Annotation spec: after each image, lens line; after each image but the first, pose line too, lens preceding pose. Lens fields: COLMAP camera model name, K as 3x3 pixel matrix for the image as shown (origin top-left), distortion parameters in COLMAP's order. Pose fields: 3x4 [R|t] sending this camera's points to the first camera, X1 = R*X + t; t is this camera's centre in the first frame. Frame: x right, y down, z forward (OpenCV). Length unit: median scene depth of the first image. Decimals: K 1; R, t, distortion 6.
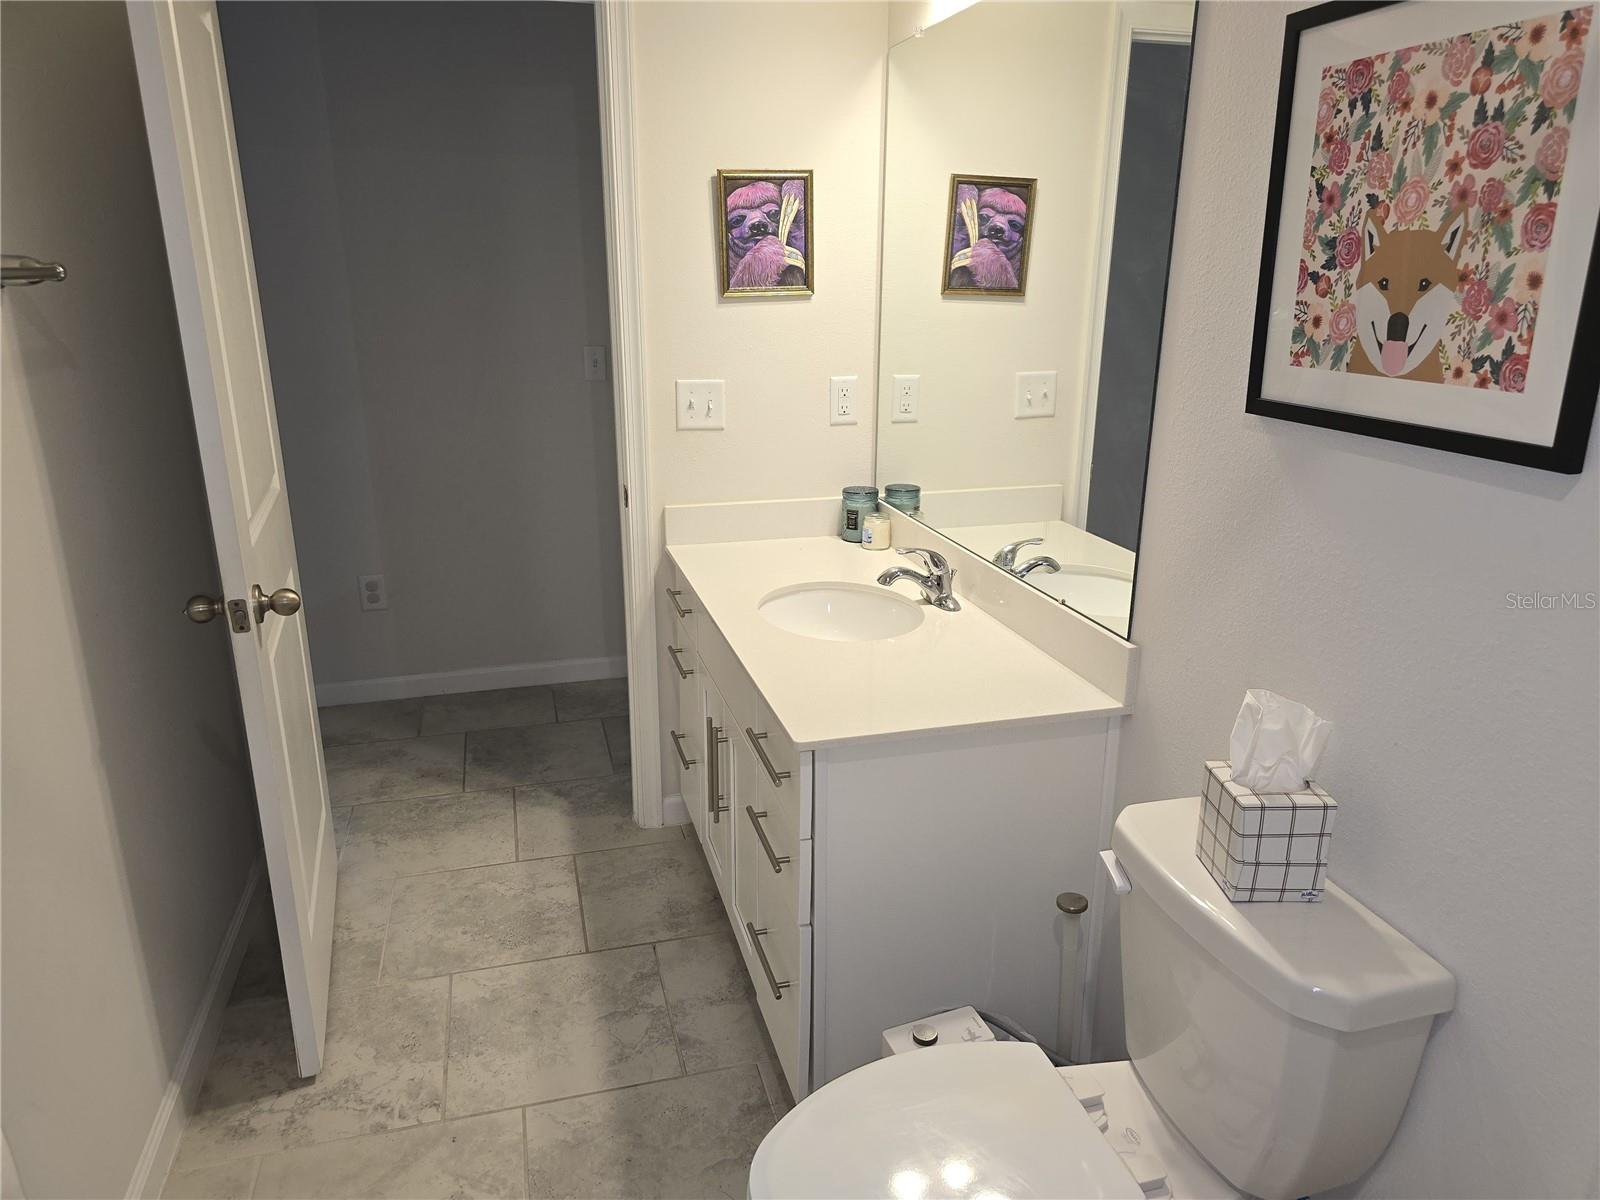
lens RADIAL K [[1089.0, 0, 799.9], [0, 1089.0, 601.8], [0, 0, 1]] dist [-0.001747, -0.003509]
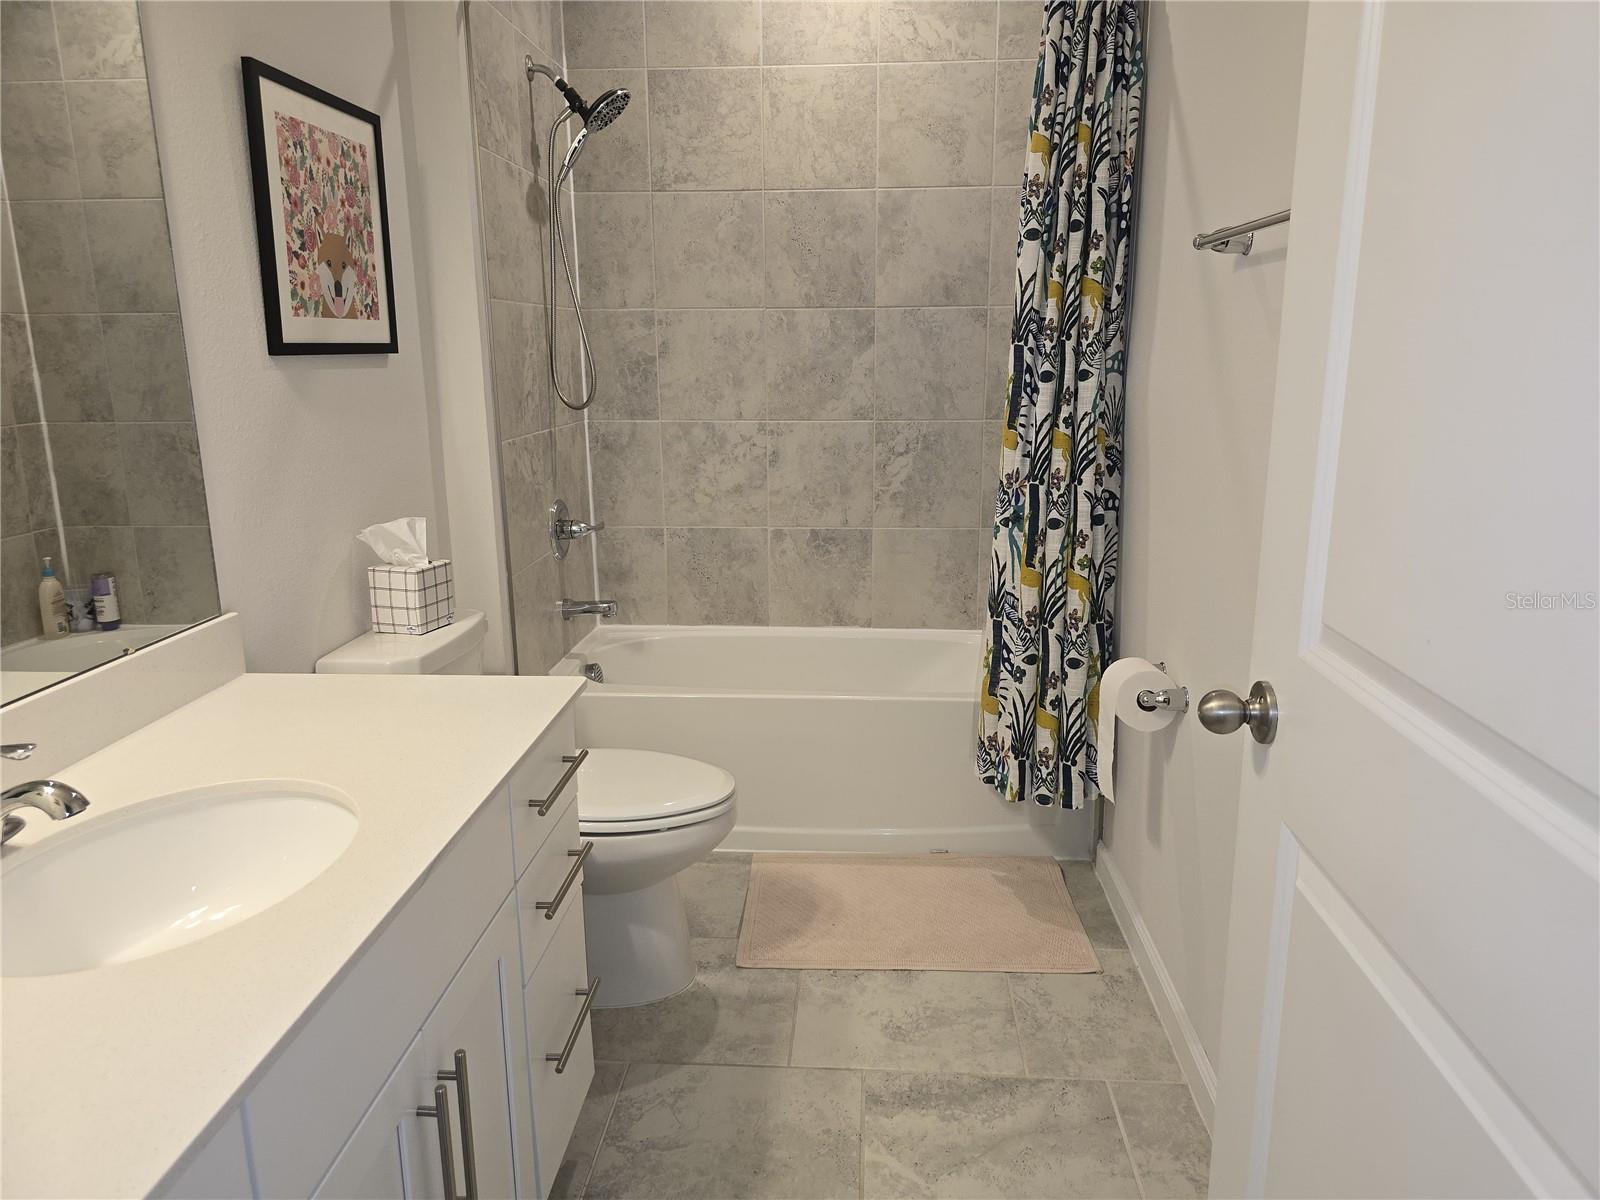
lens RADIAL K [[1089.0, 0, 803.3], [0, 1089.0, 597.5], [0, 0, 1]] dist [-0.001747, -0.003509]
pose [[-0.940714, -0.067394, 0.332438, -0.707290], [0.108329, 0.869048, 0.482722, -0.541424], [-0.321437, 0.490116, -0.810225, 2.239706]]
